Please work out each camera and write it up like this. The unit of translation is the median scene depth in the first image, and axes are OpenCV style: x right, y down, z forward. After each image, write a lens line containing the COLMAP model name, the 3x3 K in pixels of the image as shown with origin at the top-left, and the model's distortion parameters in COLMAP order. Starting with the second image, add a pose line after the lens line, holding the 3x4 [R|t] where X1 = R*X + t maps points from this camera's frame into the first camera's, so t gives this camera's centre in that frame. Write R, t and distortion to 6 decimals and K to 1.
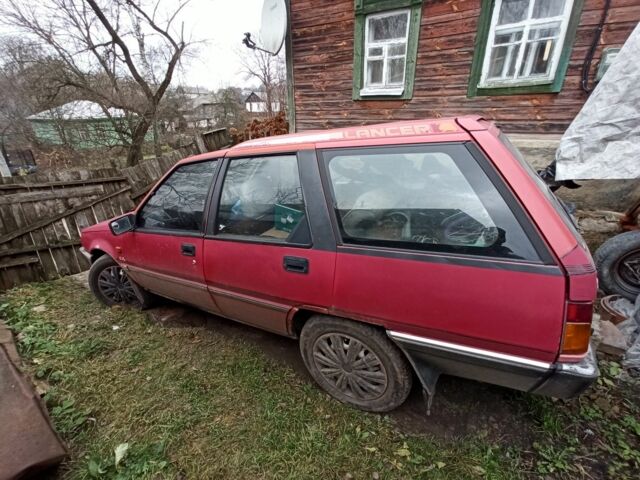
lens RADIAL K [[291.1, 0, 320.2], [0, 291.1, 238.6], [0, 0, 1]] dist [-0.051473, 0.026770]
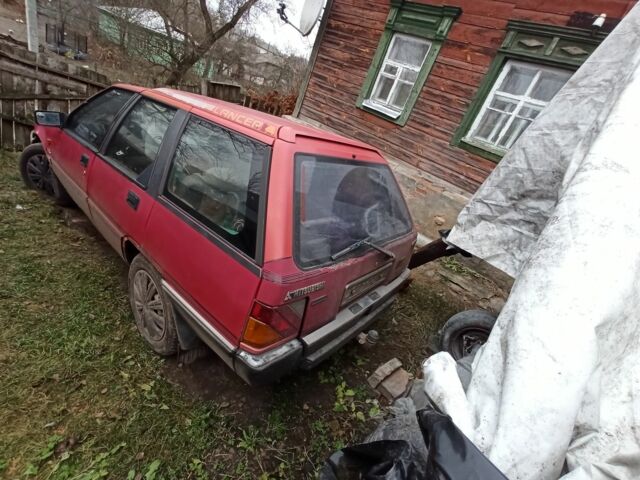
lens RADIAL K [[286.6, 0, 320.0], [0, 286.6, 240.0], [0, 0, 1]] dist [-0.031499, 0.010603]
pose [[0.920159, 0.391544, -0.000204, 0.219551], [-0.391376, 0.919781, 0.028779, -0.028964], [0.011456, -0.026402, 0.999586, -0.031161]]
